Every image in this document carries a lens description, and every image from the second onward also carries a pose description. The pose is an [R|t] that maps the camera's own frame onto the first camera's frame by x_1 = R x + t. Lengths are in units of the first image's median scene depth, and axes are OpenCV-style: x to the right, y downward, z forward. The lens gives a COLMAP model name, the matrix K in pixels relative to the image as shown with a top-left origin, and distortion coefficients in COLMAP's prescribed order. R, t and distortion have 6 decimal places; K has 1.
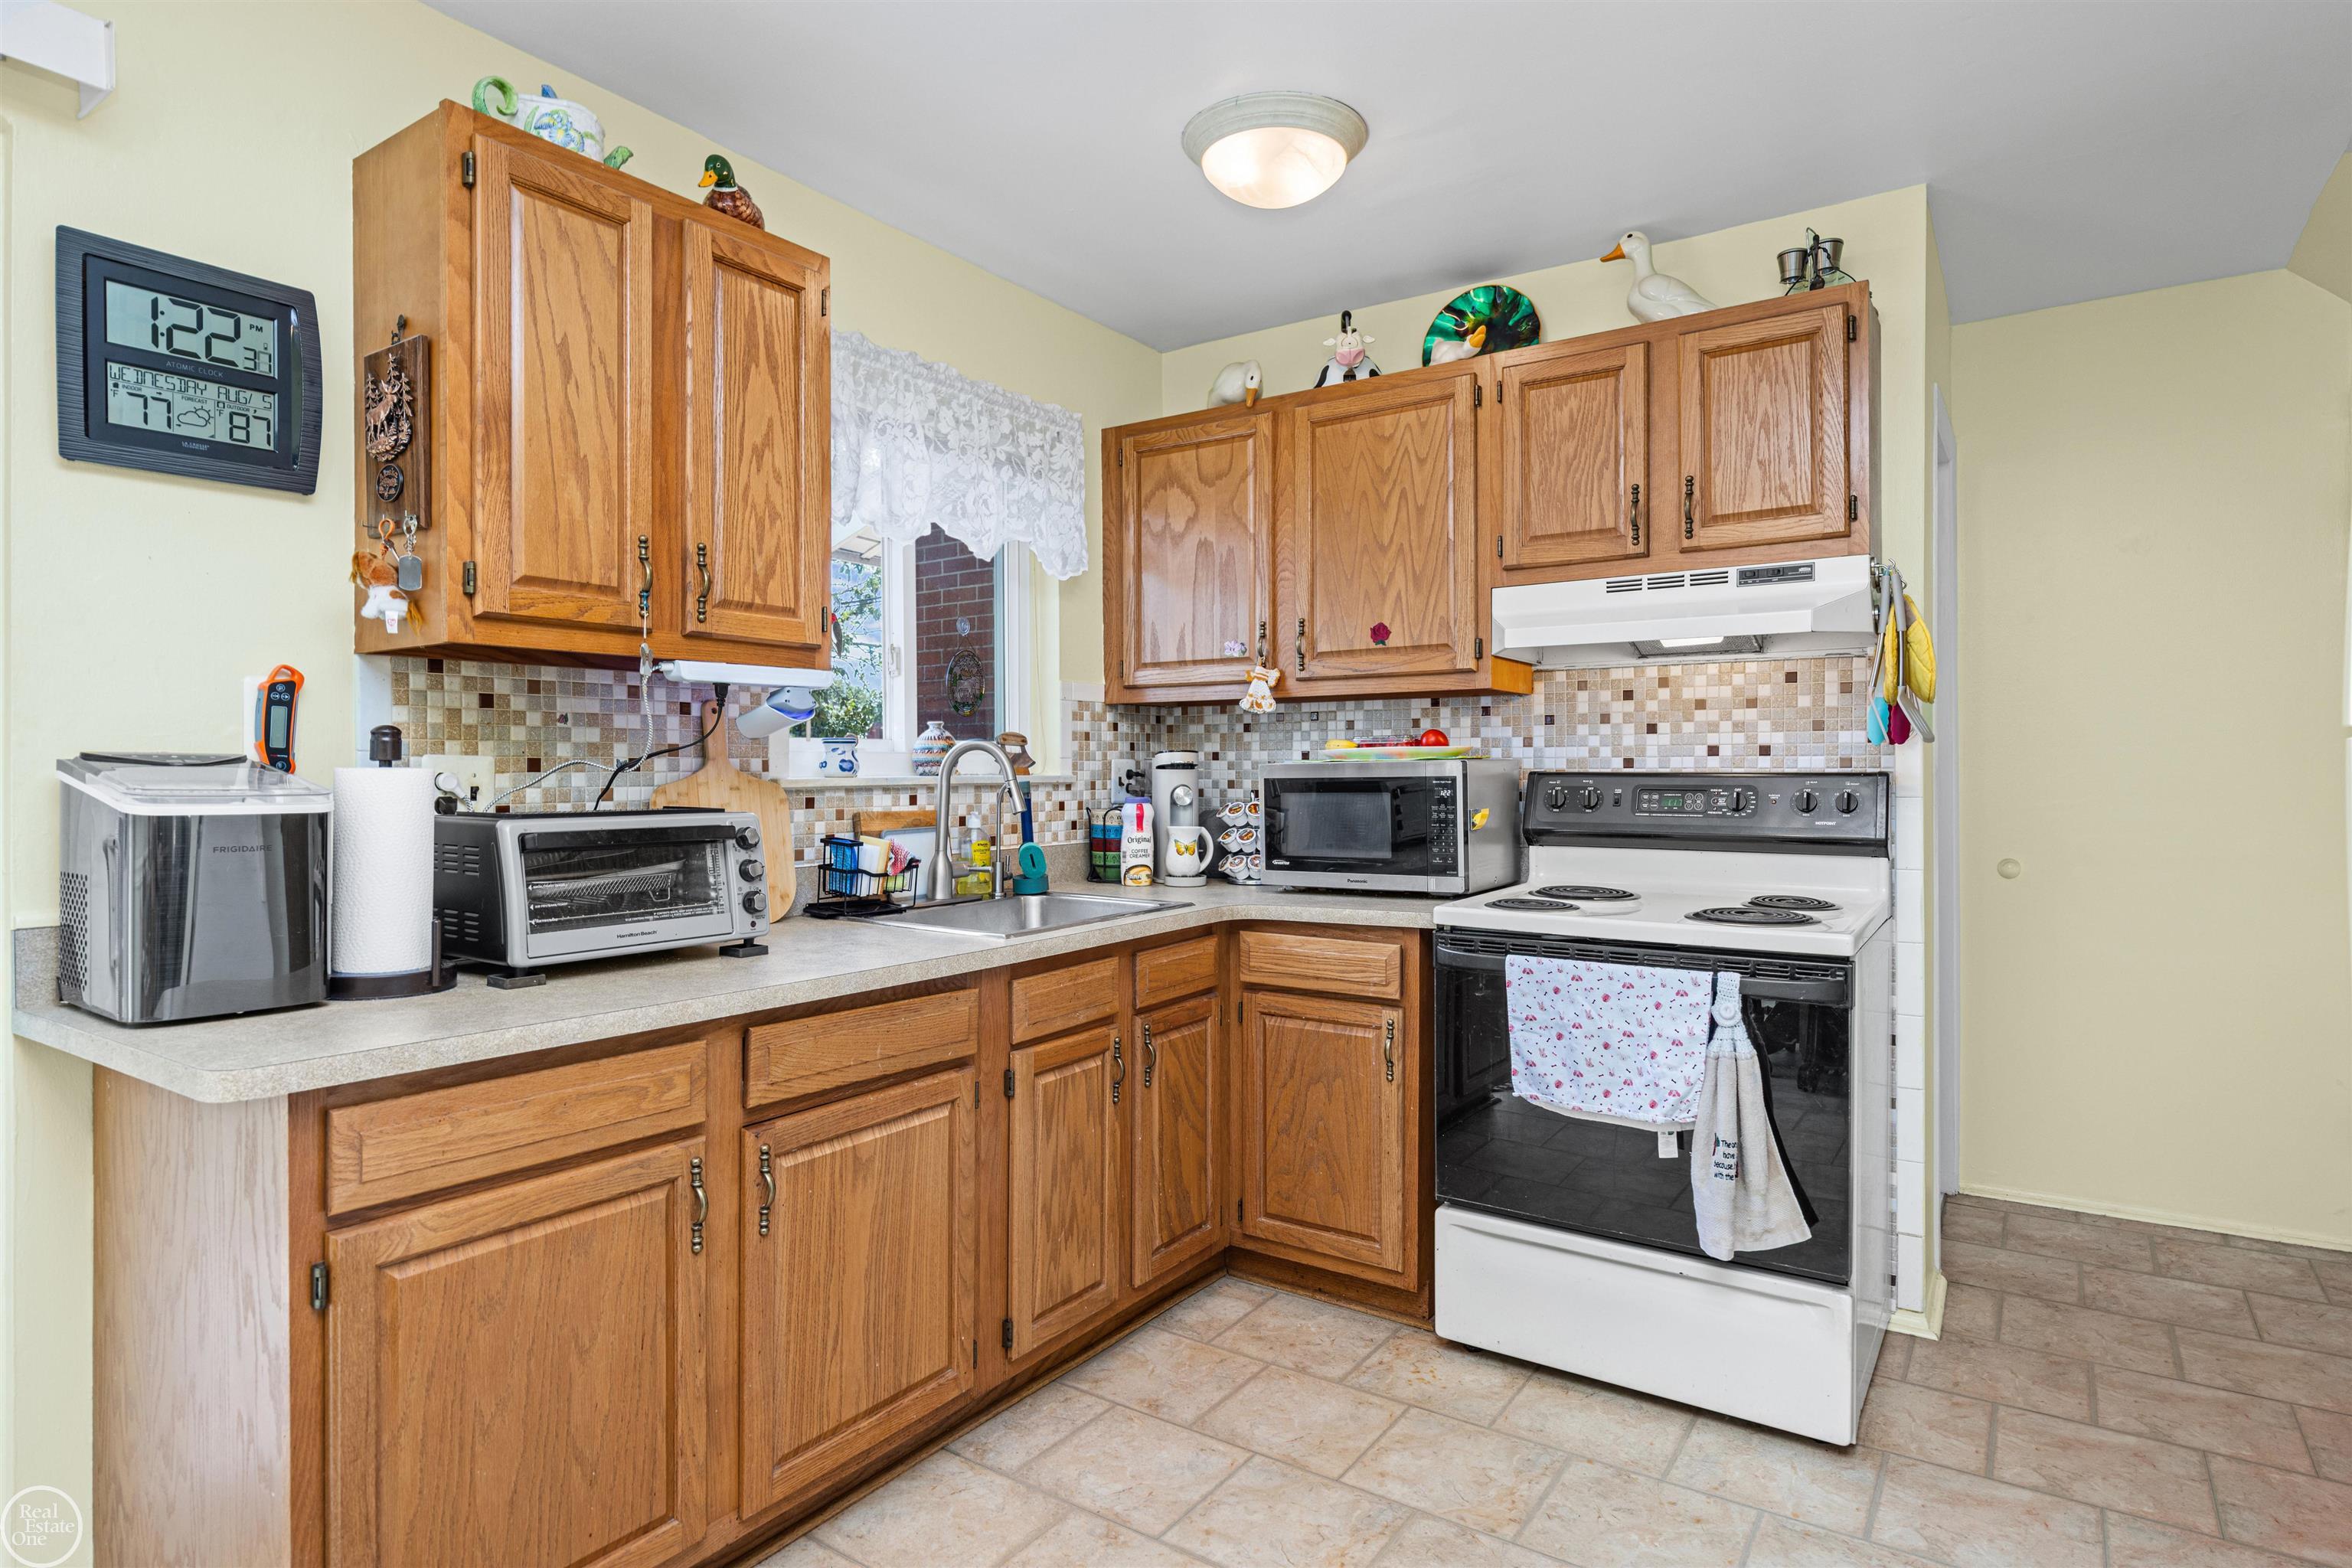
lens RADIAL K [[1263.3, 0, 1167.3], [0, 1263.3, 777.2], [0, 0, 1]] dist [0.003242, -0.001780]
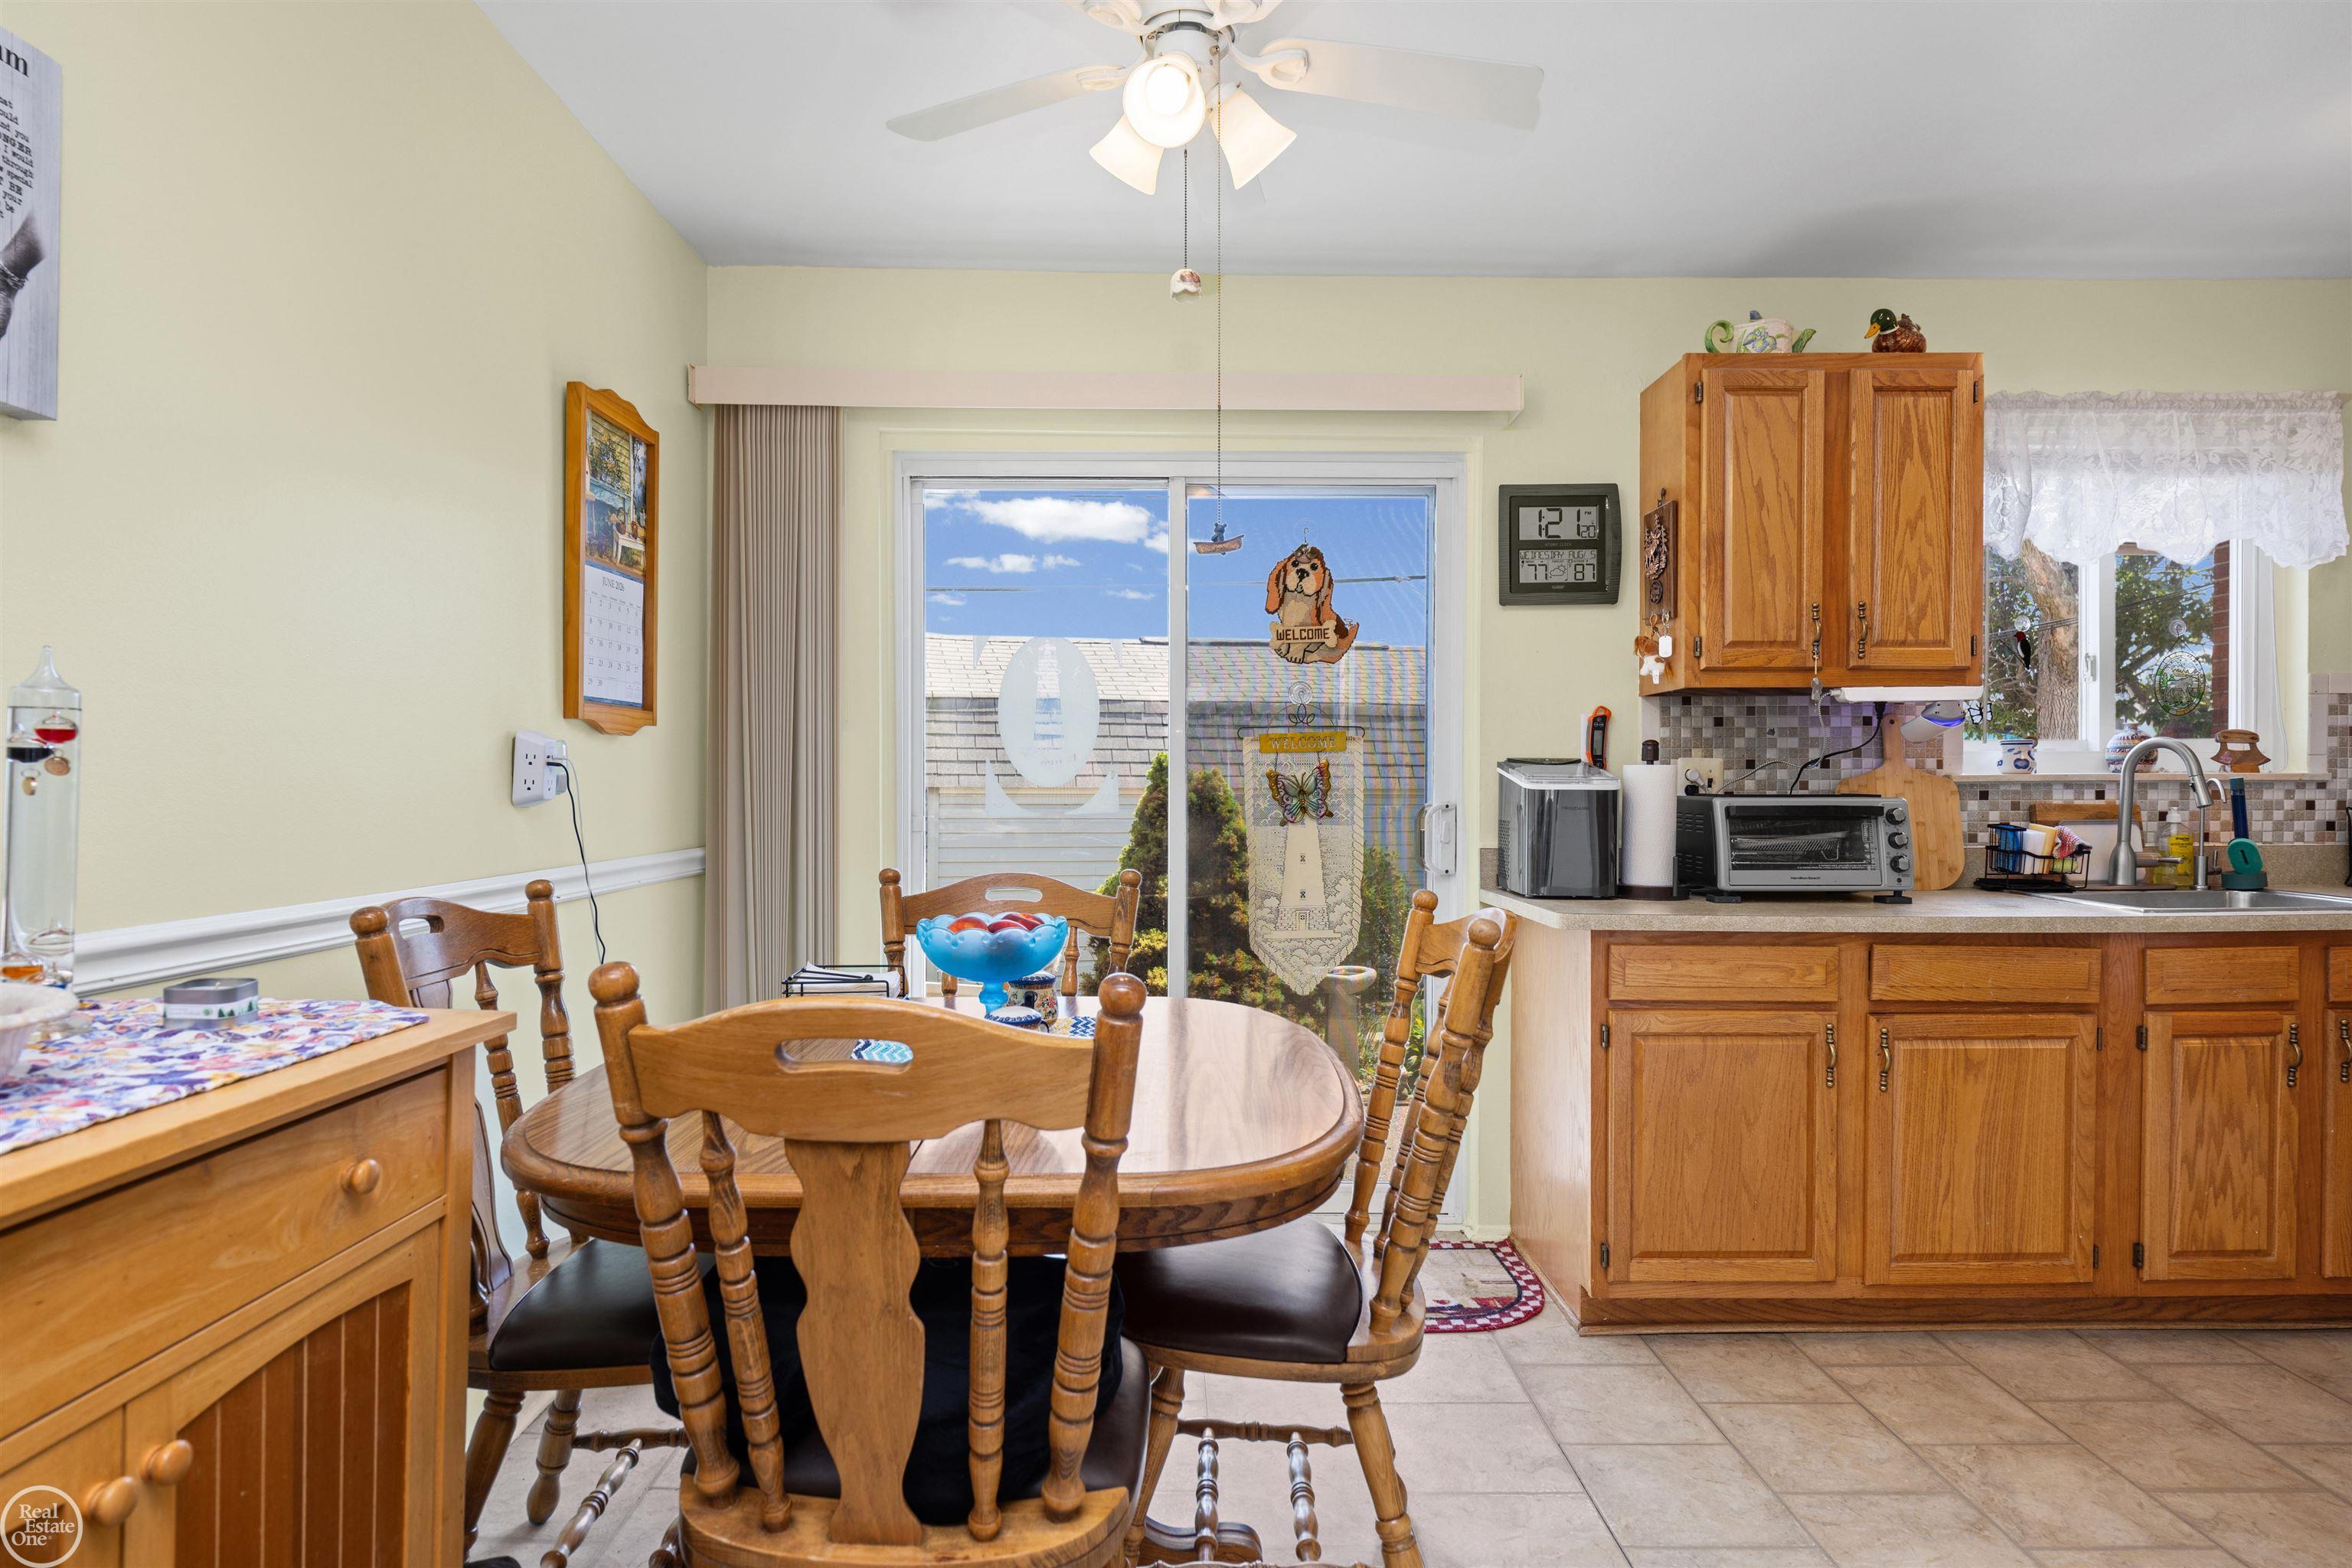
lens RADIAL K [[1263.3, 0, 1175.2], [0, 1263.3, 785.0], [0, 0, 1]] dist [0.003242, -0.001780]
pose [[0.568866, 0.003195, -0.822424, 0.361700], [-0.005813, 0.999983, -0.000136, 0.021025], [0.822409, 0.004858, 0.568875, -0.423646]]
